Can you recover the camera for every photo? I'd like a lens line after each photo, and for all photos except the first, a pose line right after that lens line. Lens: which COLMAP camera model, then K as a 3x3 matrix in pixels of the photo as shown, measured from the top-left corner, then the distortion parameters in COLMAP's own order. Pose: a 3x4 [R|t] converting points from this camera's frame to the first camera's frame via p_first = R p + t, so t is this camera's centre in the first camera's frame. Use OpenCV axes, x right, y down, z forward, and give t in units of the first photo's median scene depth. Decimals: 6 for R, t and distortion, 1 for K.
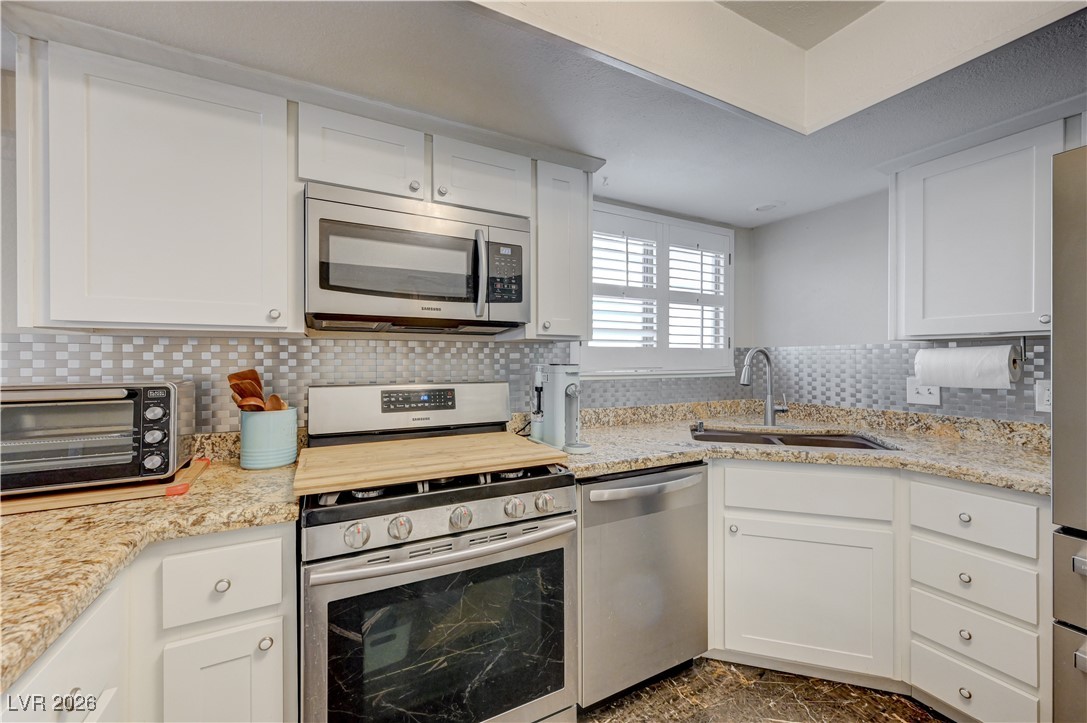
lens RADIAL K [[430.5, 0, 546.5], [0, 430.5, 362.3], [0, 0, 1]] dist [0.010878, 0.000319]
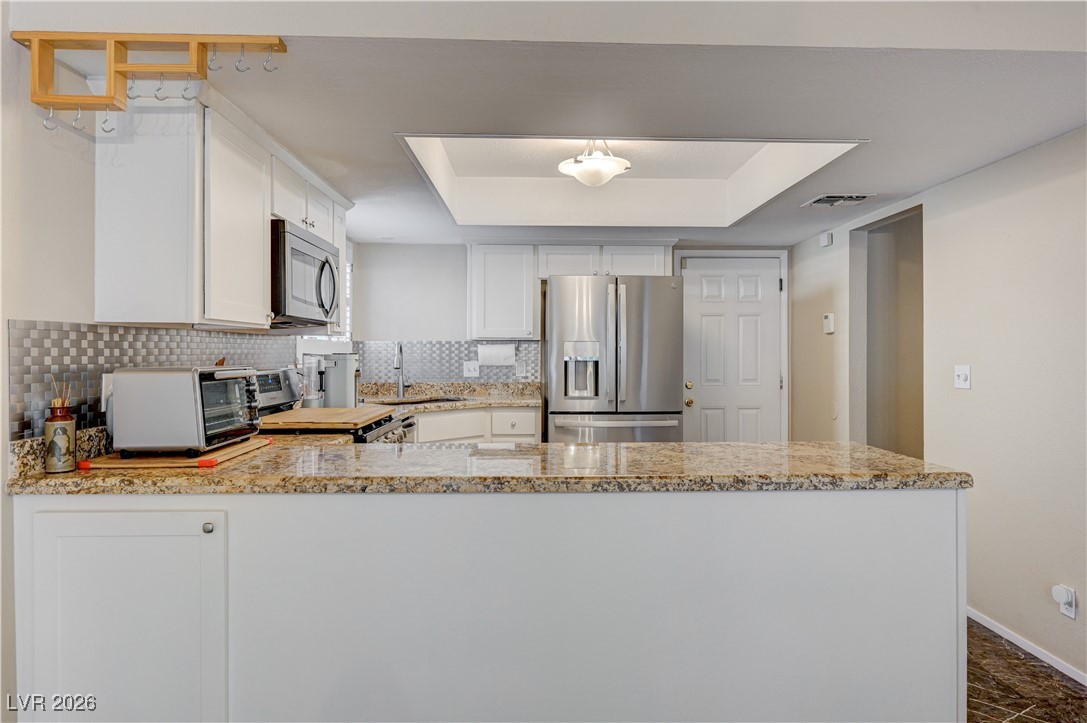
lens RADIAL K [[662.3, 0, 544.0], [0, 662.3, 356.7], [0, 0, 1]] dist [-0.006449, -0.000153]
pose [[0.448301, -0.003837, 0.893875, -1.585804], [0.000264, 0.999991, 0.004160, 0.006350], [-0.893883, -0.001629, 0.448298, -0.507709]]
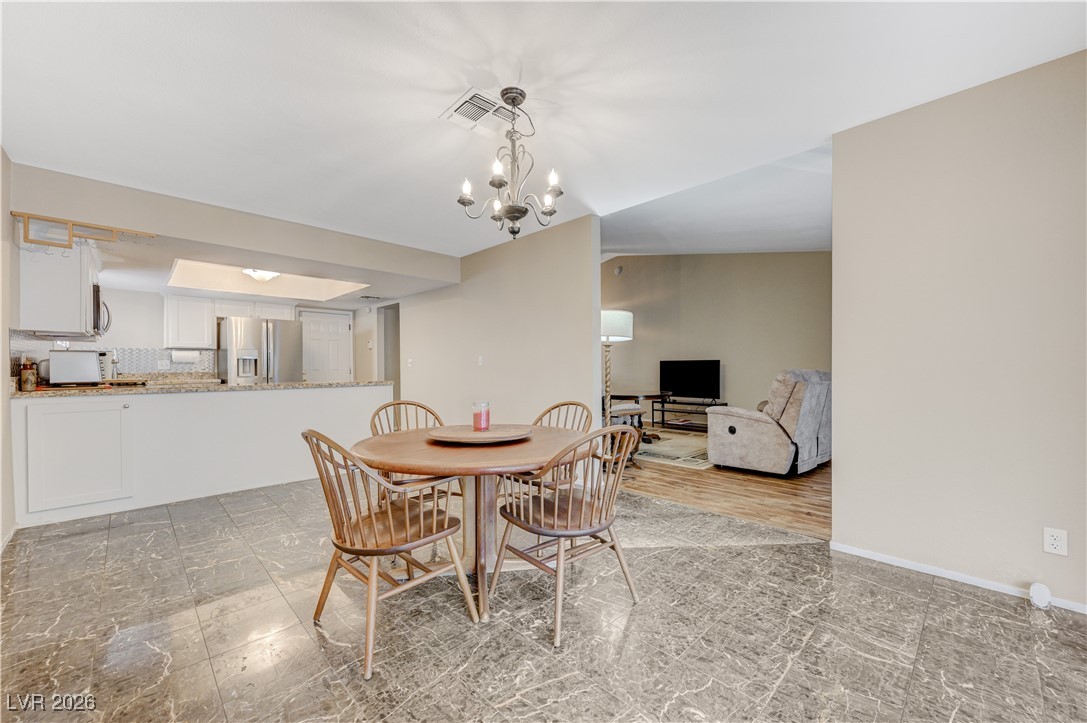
lens RADIAL K [[430.5, 0, 543.2], [0, 430.5, 366.4], [0, 0, 1]] dist [0.010878, 0.000319]
pose [[-0.279744, 0.004625, 0.960063, -3.198075], [0.006093, 0.999977, -0.003042, 0.117261], [-0.960055, 0.004998, -0.279766, -0.788300]]
